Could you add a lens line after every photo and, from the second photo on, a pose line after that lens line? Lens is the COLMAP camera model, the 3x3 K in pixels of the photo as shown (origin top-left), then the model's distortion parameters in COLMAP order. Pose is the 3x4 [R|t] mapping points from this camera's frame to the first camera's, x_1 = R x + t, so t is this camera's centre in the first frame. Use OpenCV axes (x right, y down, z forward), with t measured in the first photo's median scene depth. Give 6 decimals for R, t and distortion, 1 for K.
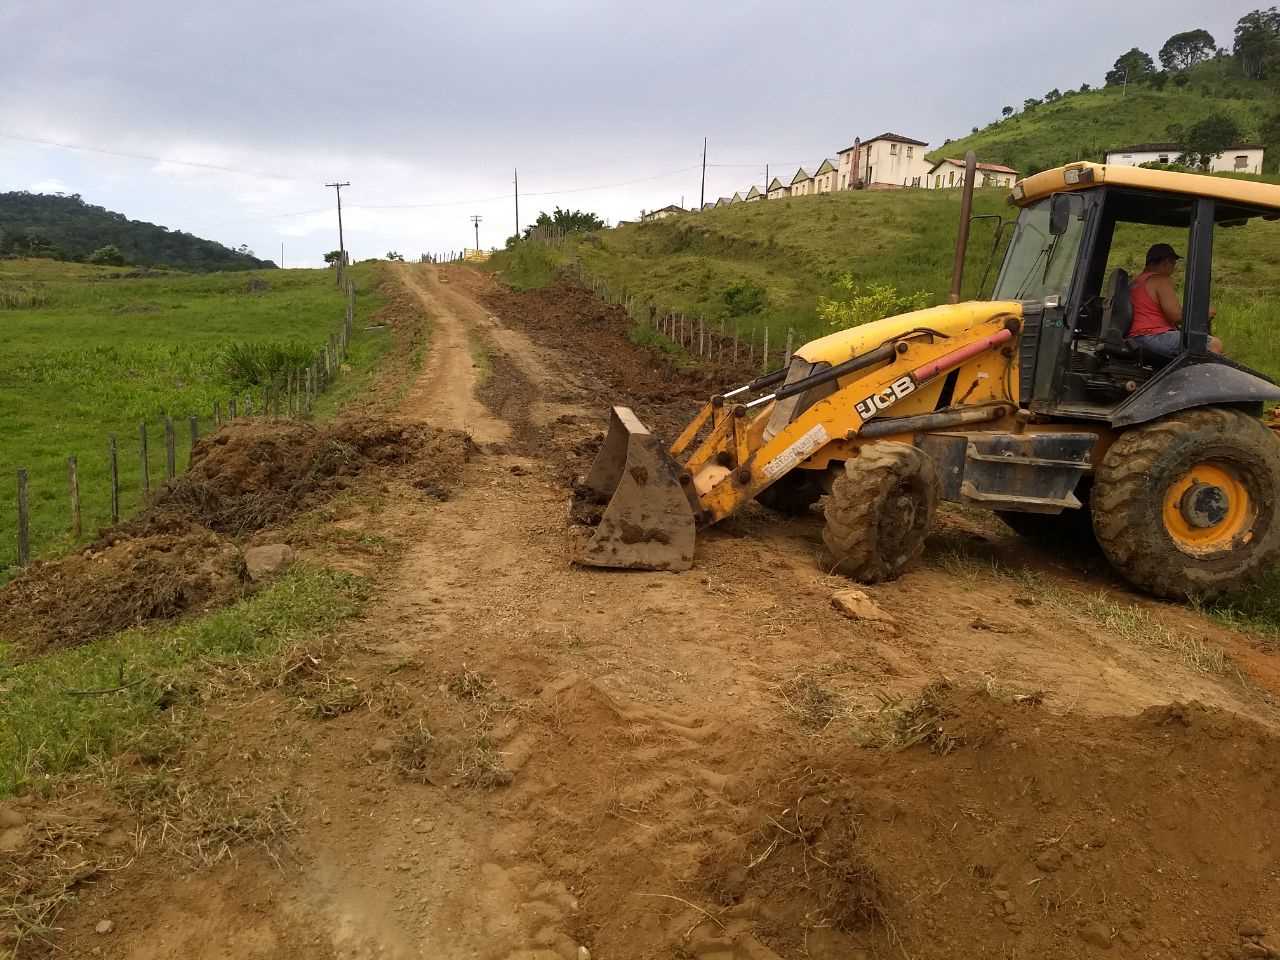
lens RADIAL K [[1015.3, 0, 620.4], [0, 1015.3, 495.0], [0, 0, 1]] dist [0.113376, -0.189073]
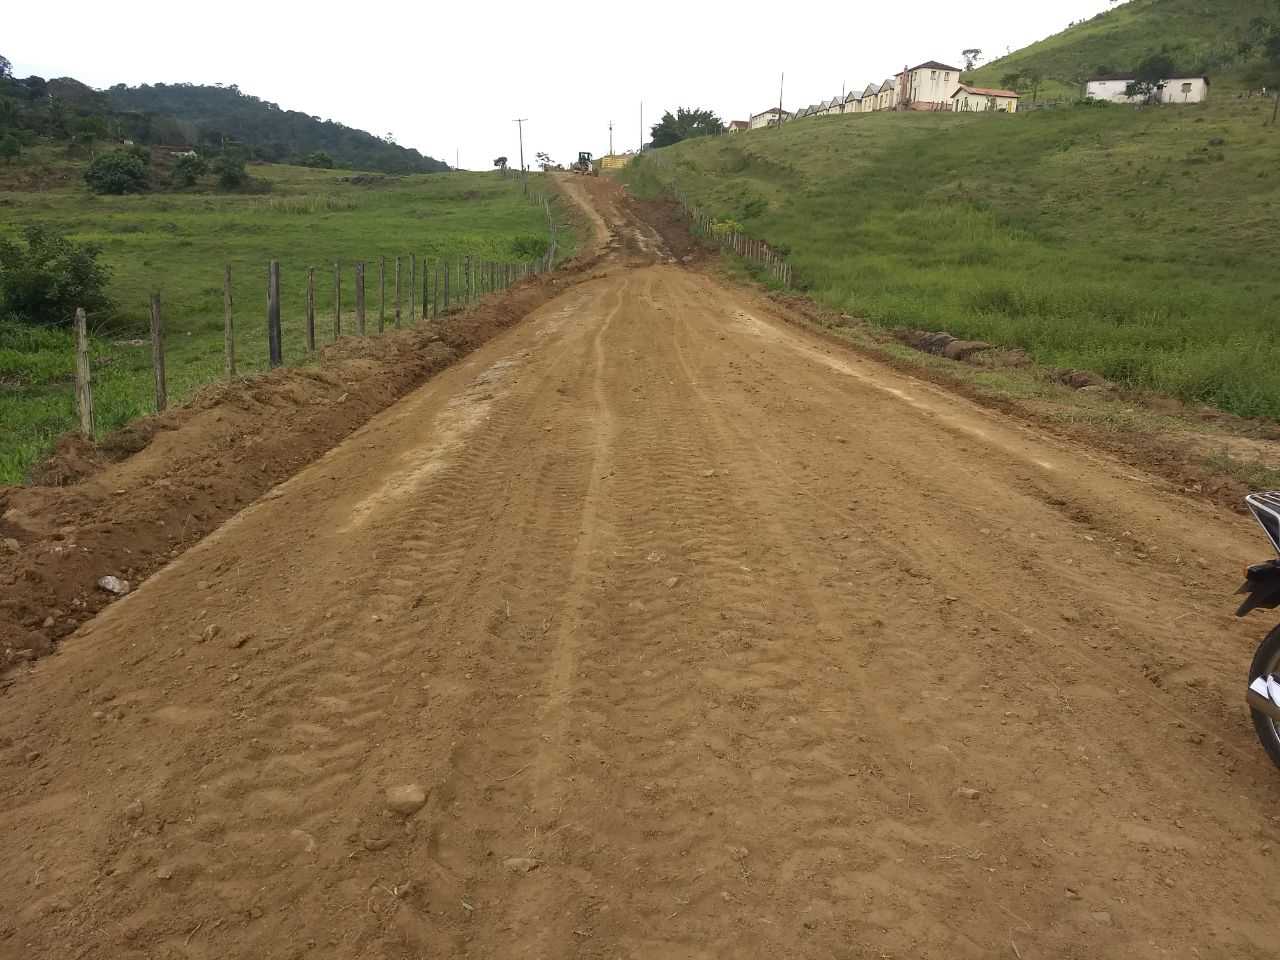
lens RADIAL K [[1015.3, 0, 630.9], [0, 1015.3, 512.7], [0, 0, 1]] dist [0.113376, -0.189073]
pose [[0.993429, 0.027362, -0.111132, 0.047220], [-0.013462, 0.992197, 0.123954, 0.052975], [0.113656, -0.121643, 0.986045, -0.379988]]
